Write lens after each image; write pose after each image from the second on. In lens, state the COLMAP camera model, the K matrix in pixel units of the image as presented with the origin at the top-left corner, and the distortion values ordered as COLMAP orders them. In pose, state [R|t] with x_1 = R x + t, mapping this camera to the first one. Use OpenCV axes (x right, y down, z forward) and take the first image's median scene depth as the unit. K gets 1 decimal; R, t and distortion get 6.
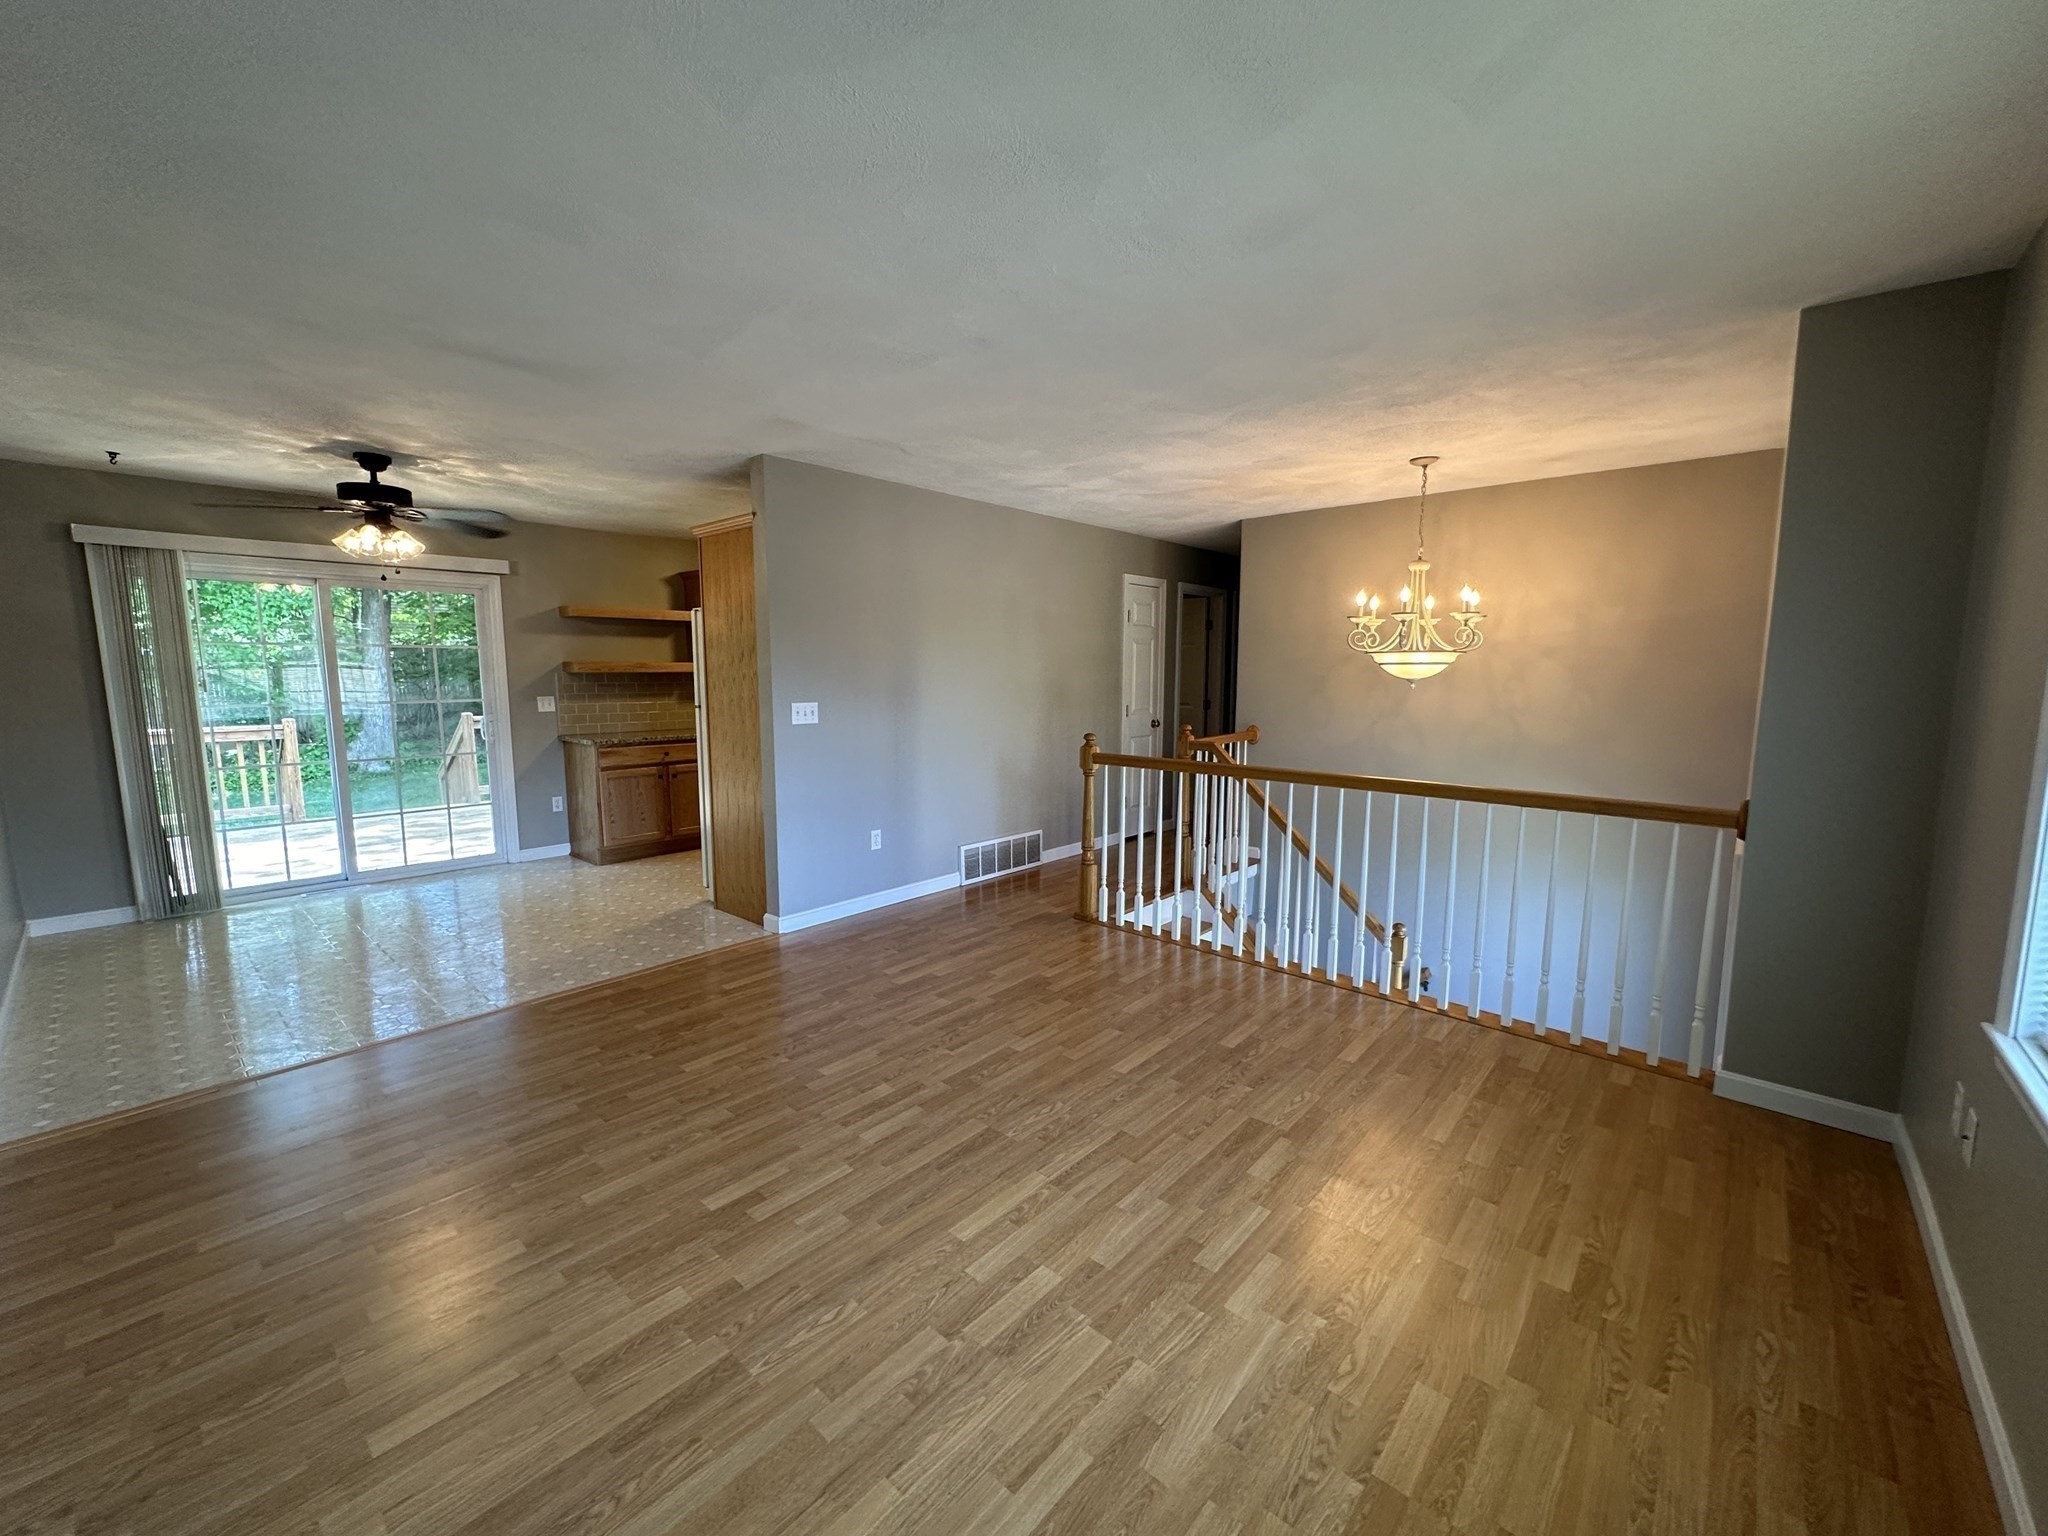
lens RADIAL K [[813.7, 0, 1016.3], [0, 813.7, 772.8], [0, 0, 1]] dist [-0.006771, -0.000010]
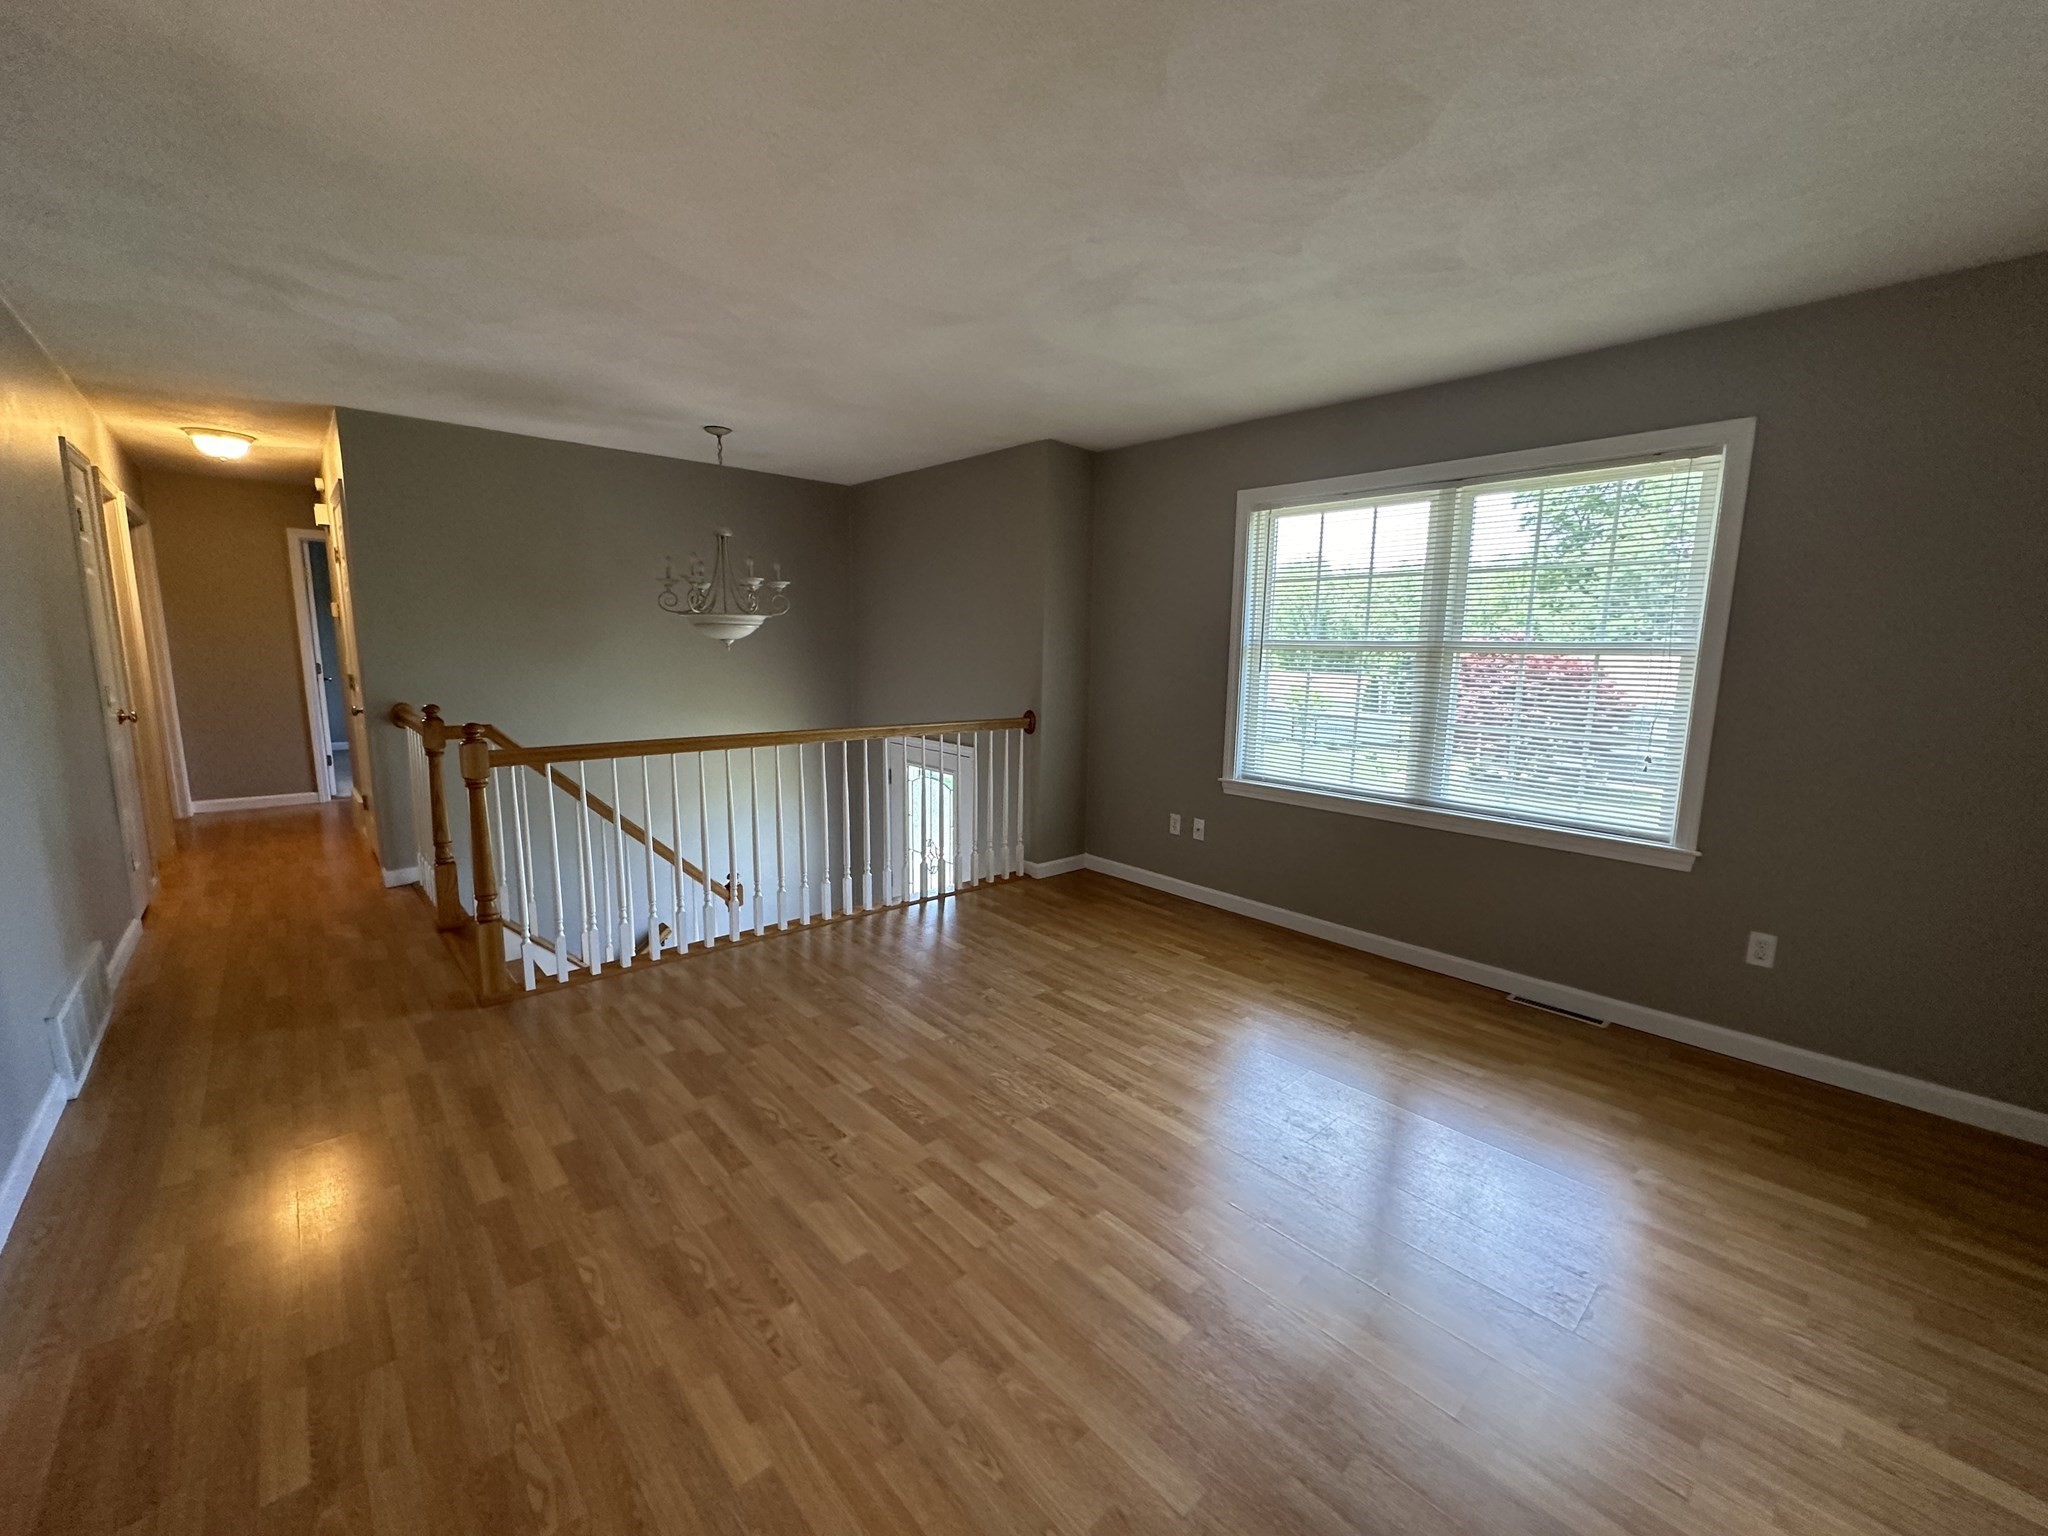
lens RADIAL K [[813.7, 0, 1026.7], [0, 813.7, 776.1], [0, 0, 1]] dist [-0.006771, -0.000010]
pose [[0.090699, -0.161195, 0.982746, -0.795774], [0.107311, 0.982650, 0.151275, -0.088888], [-0.990080, 0.091739, 0.106424, 0.761039]]
